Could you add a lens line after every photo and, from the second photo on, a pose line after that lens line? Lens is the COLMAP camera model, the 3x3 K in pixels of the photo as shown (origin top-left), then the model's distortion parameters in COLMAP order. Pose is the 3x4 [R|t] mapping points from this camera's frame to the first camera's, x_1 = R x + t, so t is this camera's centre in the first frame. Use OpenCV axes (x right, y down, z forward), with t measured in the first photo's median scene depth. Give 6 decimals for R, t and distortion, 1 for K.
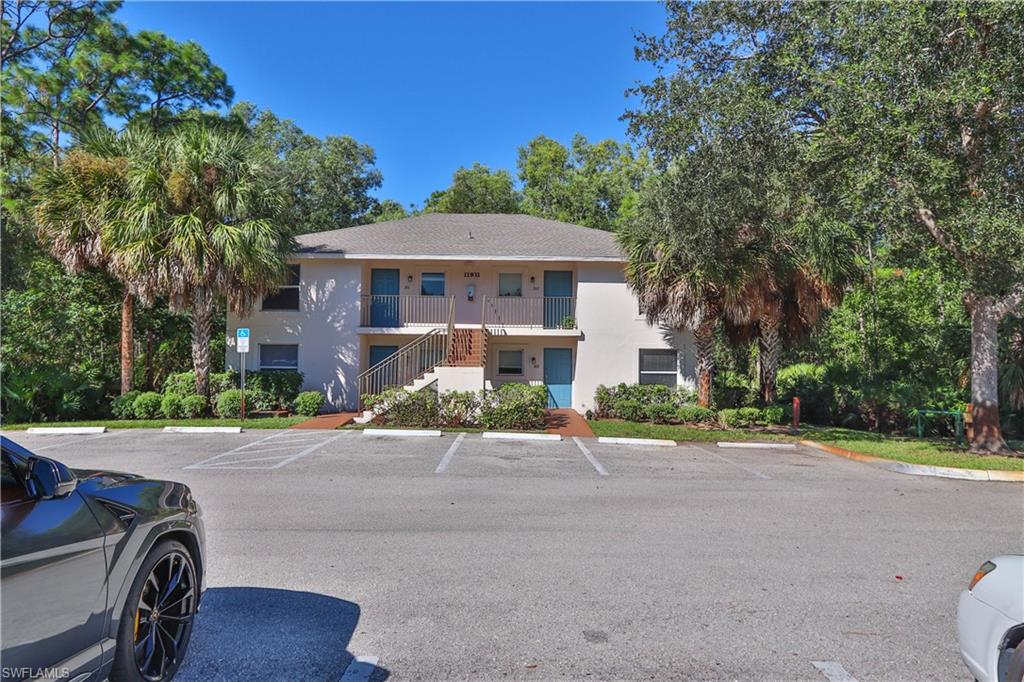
lens RADIAL K [[709.9, 0, 512.0], [0, 709.9, 341.0], [0, 0, 1]] dist [0.006081, 0.001452]
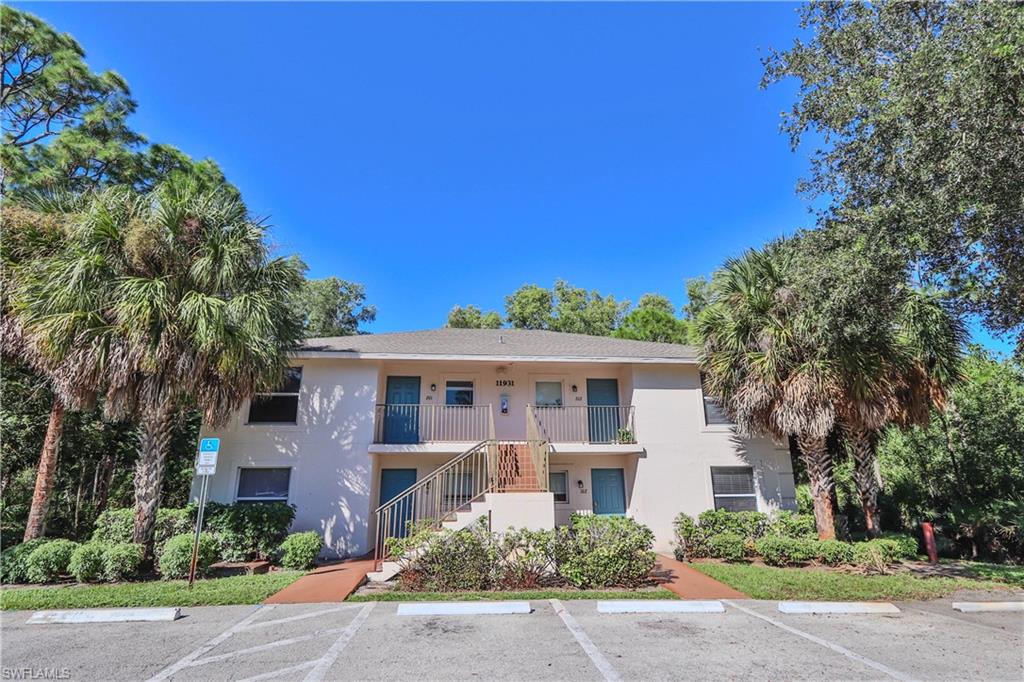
lens RADIAL K [[527.1, 0, 512.0], [0, 527.1, 341.0], [0, 0, 1]] dist [-0.011401, -0.000345]
pose [[0.995273, 0.007787, 0.096805, -0.125725], [0.016332, 0.969164, -0.245874, 0.017195], [-0.095735, 0.246293, 0.964456, 0.414896]]
